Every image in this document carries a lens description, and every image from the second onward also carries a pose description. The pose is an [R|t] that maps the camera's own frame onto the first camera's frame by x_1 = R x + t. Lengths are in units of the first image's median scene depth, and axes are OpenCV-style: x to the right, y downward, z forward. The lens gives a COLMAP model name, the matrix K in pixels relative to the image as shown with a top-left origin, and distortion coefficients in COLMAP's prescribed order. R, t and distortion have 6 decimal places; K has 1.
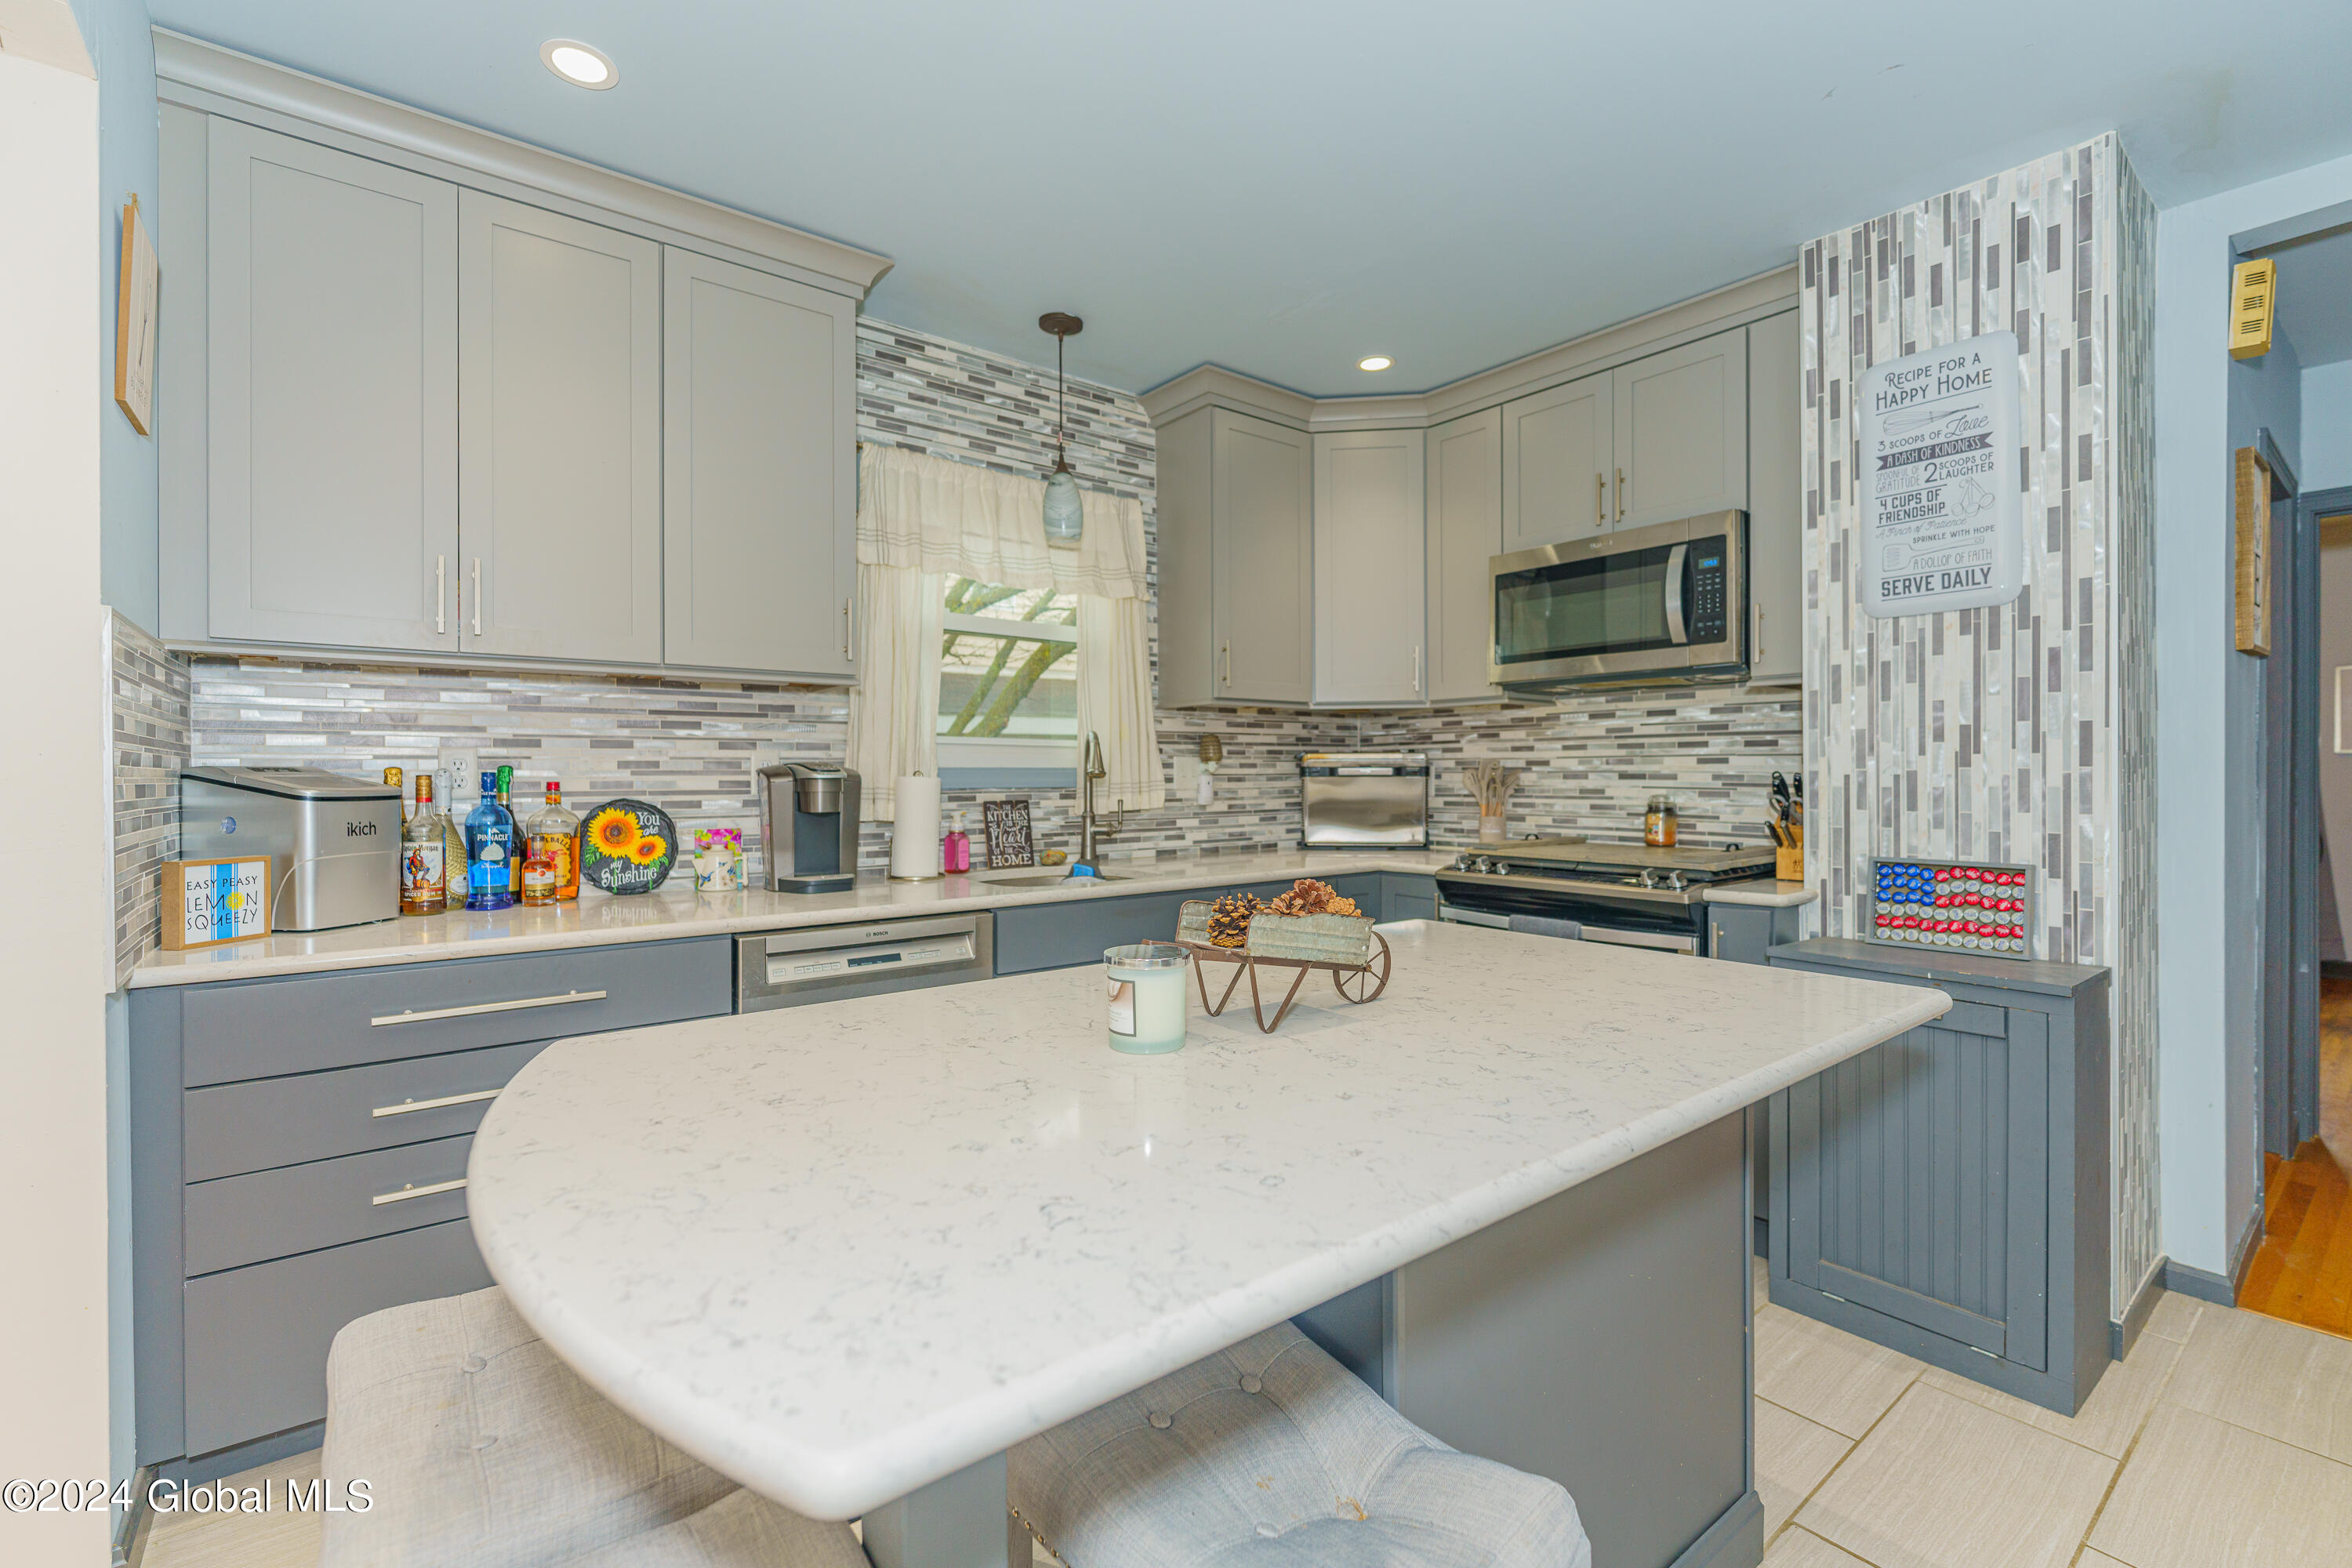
lens RADIAL K [[996.6, 0, 1175.7], [0, 996.6, 775.2], [0, 0, 1]] dist [-0.002073, 0.000539]
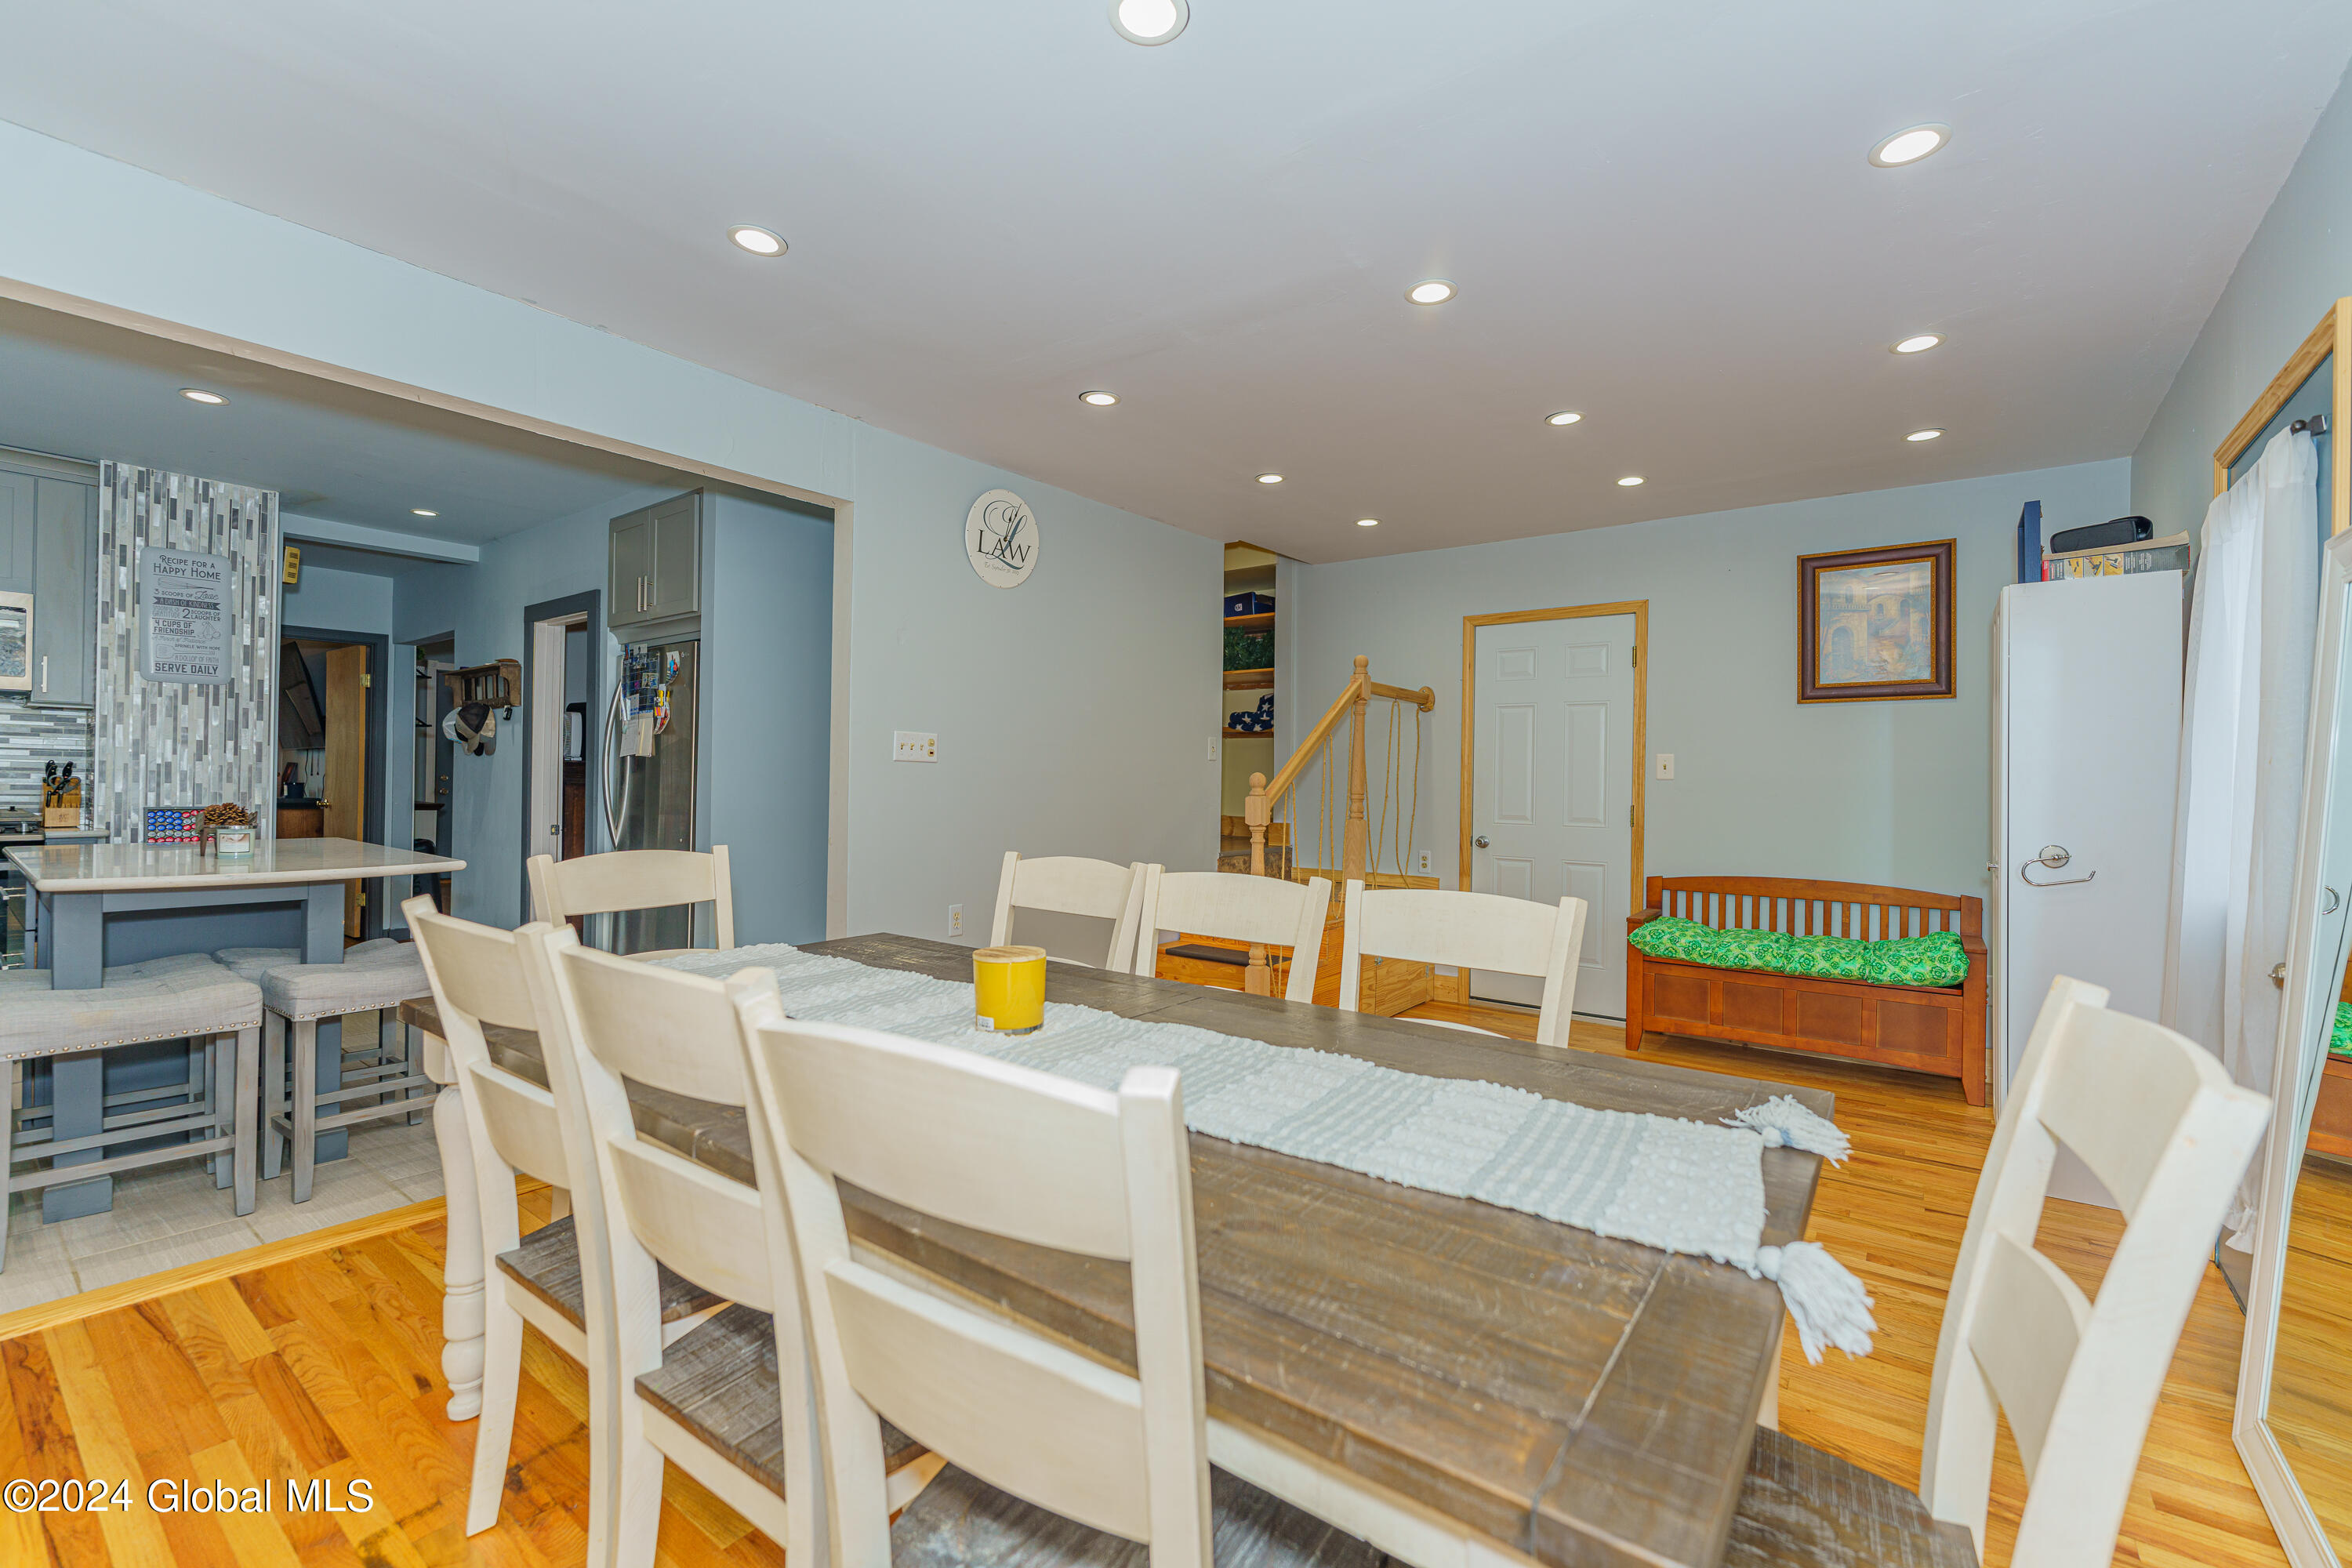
lens RADIAL K [[996.6, 0, 1186.1], [0, 996.6, 778.5], [0, 0, 1]] dist [-0.002073, 0.000539]
pose [[-0.244133, 0.002246, 0.969739, -1.549202], [-0.013964, 0.999885, -0.005831, 0.010803], [-0.969641, -0.014965, -0.244073, -0.432791]]
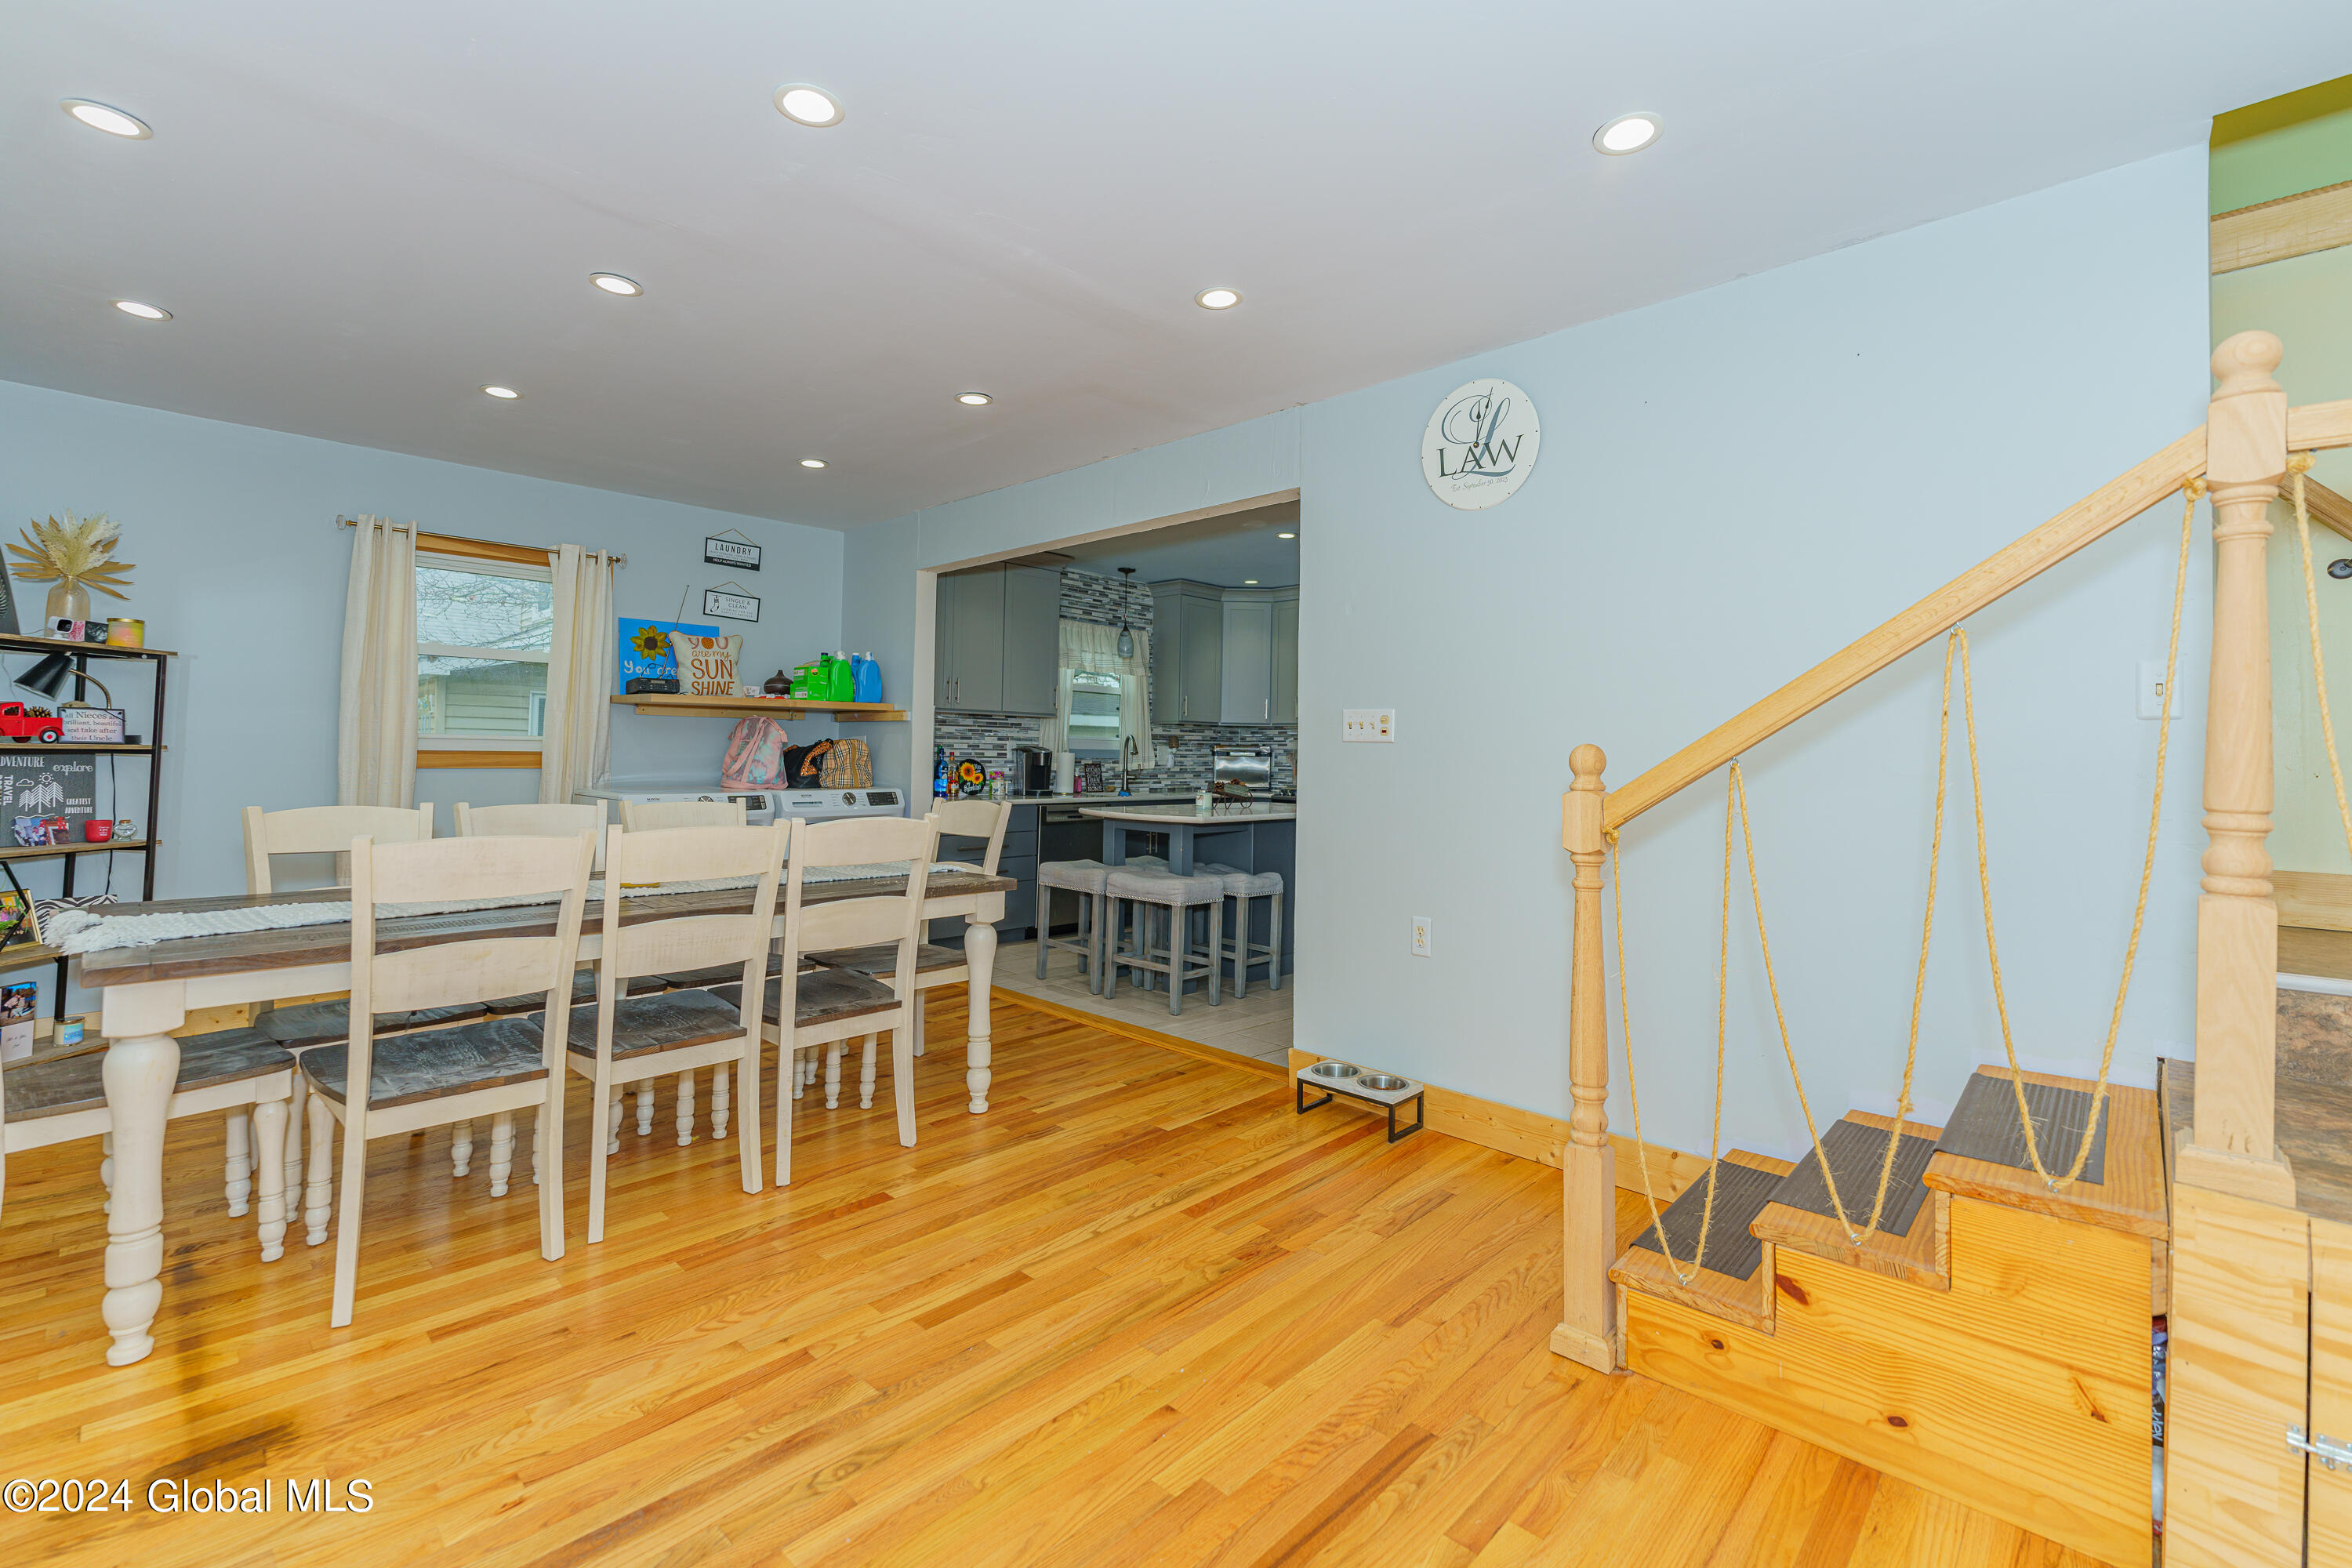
lens RADIAL K [[996.6, 0, 1167.1], [0, 996.6, 747.3], [0, 0, 1]] dist [-0.002073, 0.000539]
pose [[0.991436, 0.021347, 0.128841, -0.391040], [-0.020338, 0.999751, -0.009146, 0.006615], [-0.129004, 0.006448, 0.991623, -1.743417]]
